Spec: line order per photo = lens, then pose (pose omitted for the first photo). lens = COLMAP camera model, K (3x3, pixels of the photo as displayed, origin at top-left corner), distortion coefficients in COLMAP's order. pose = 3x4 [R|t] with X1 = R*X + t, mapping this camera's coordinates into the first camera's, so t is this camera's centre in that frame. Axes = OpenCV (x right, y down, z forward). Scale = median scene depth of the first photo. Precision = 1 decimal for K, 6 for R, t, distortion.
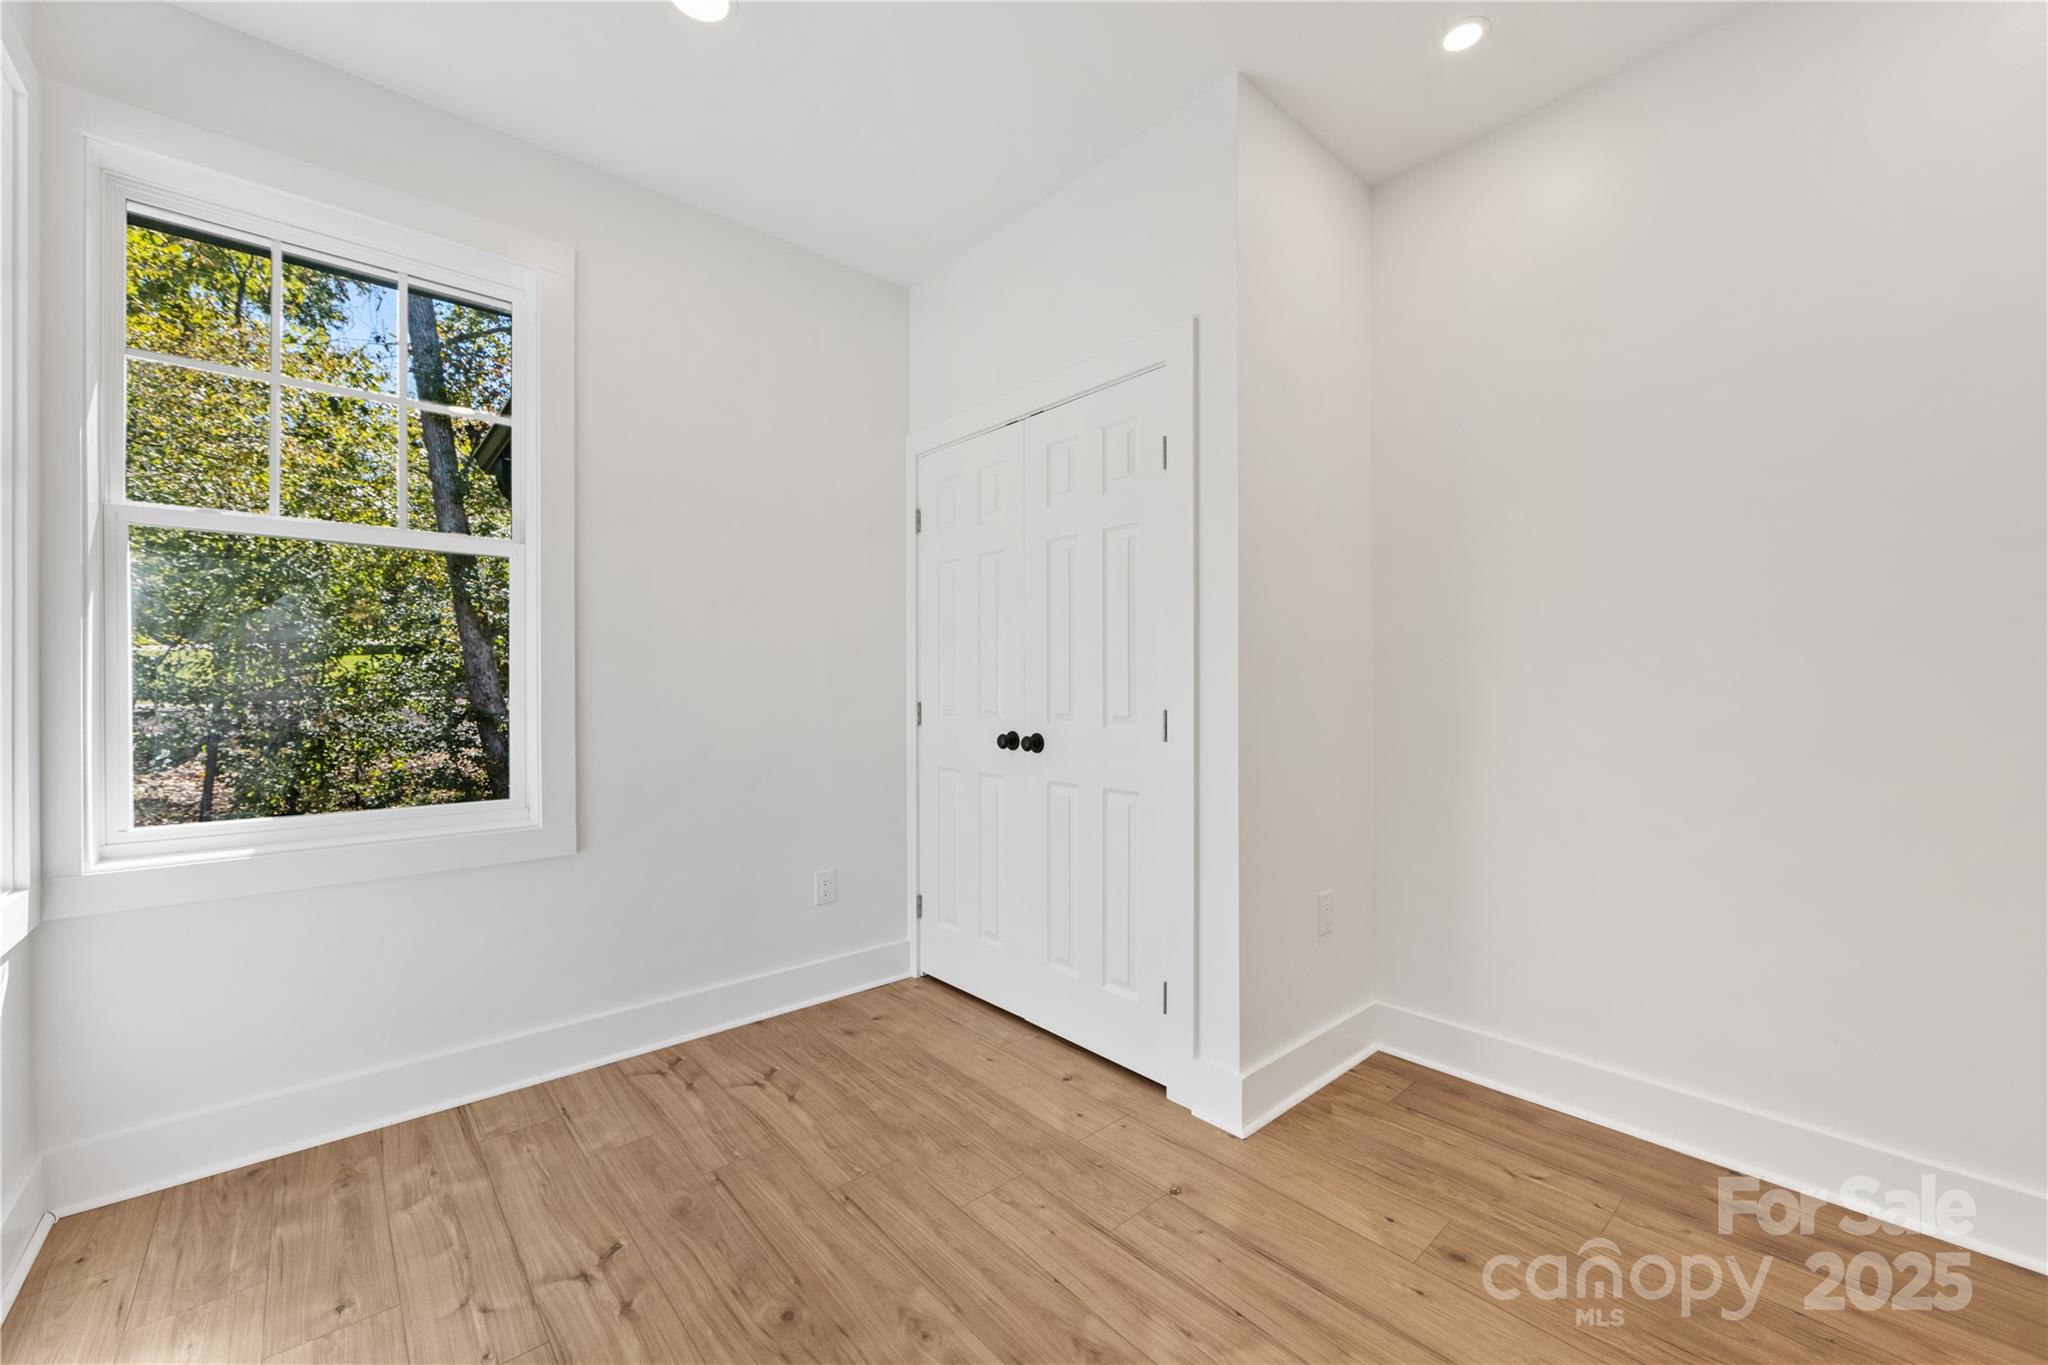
lens RADIAL K [[803.2, 0, 1020.2], [0, 803.2, 696.5], [0, 0, 1]] dist [-0.000147, -0.000694]
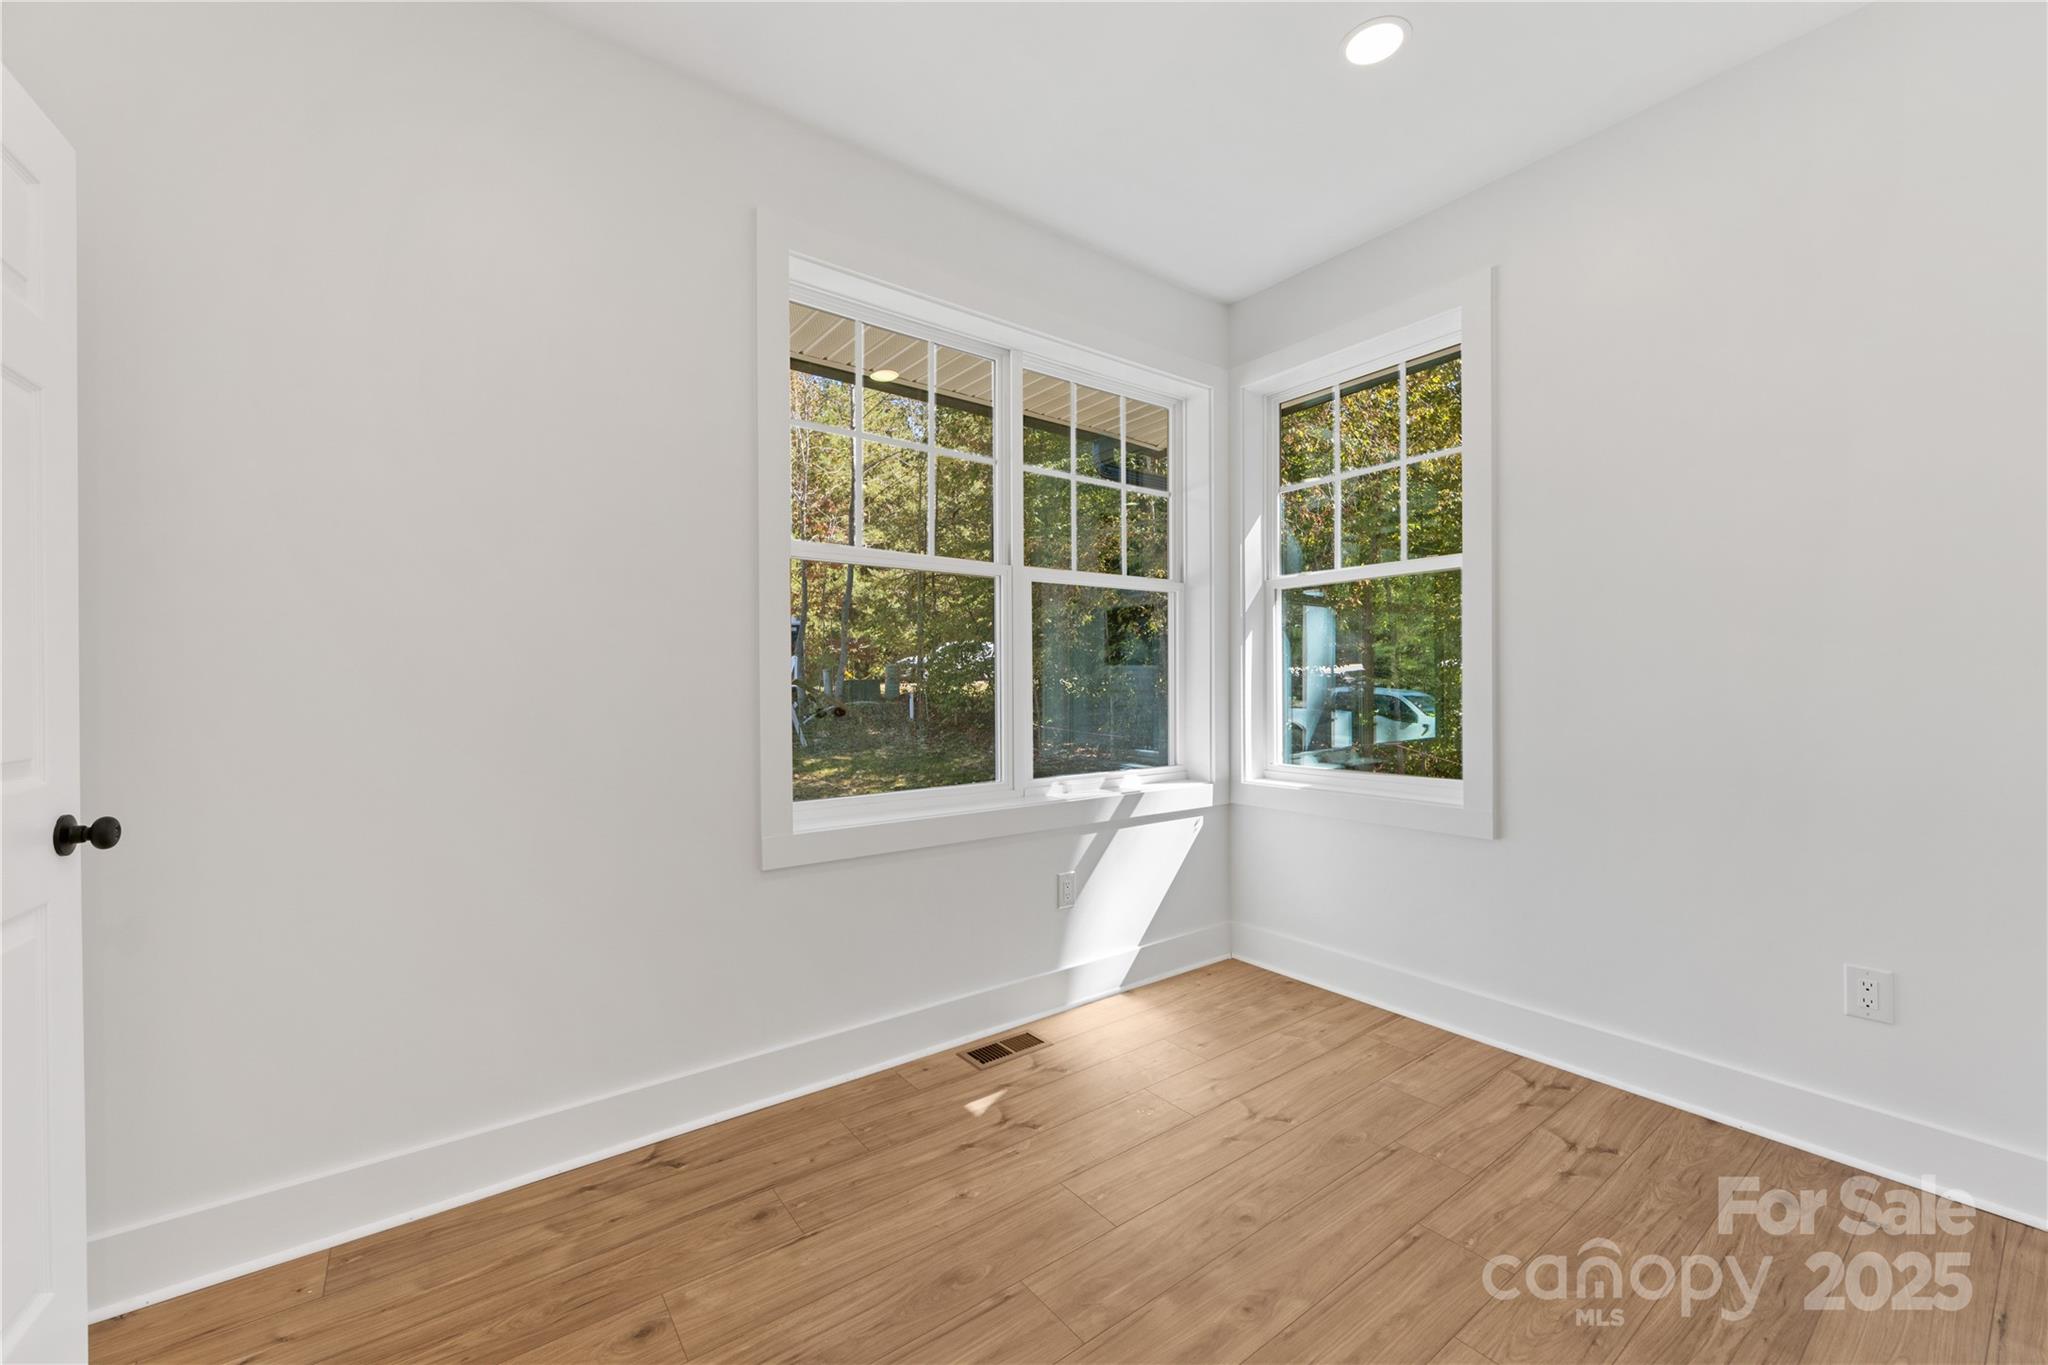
lens RADIAL K [[803.2, 0, 1028.3], [0, 803.2, 674.4], [0, 0, 1]] dist [-0.000147, -0.000694]
pose [[-0.070298, -0.005881, -0.997509, 0.662512], [-0.007009, 0.999961, -0.005402, -0.016634], [0.997501, 0.006611, -0.070336, 0.545219]]
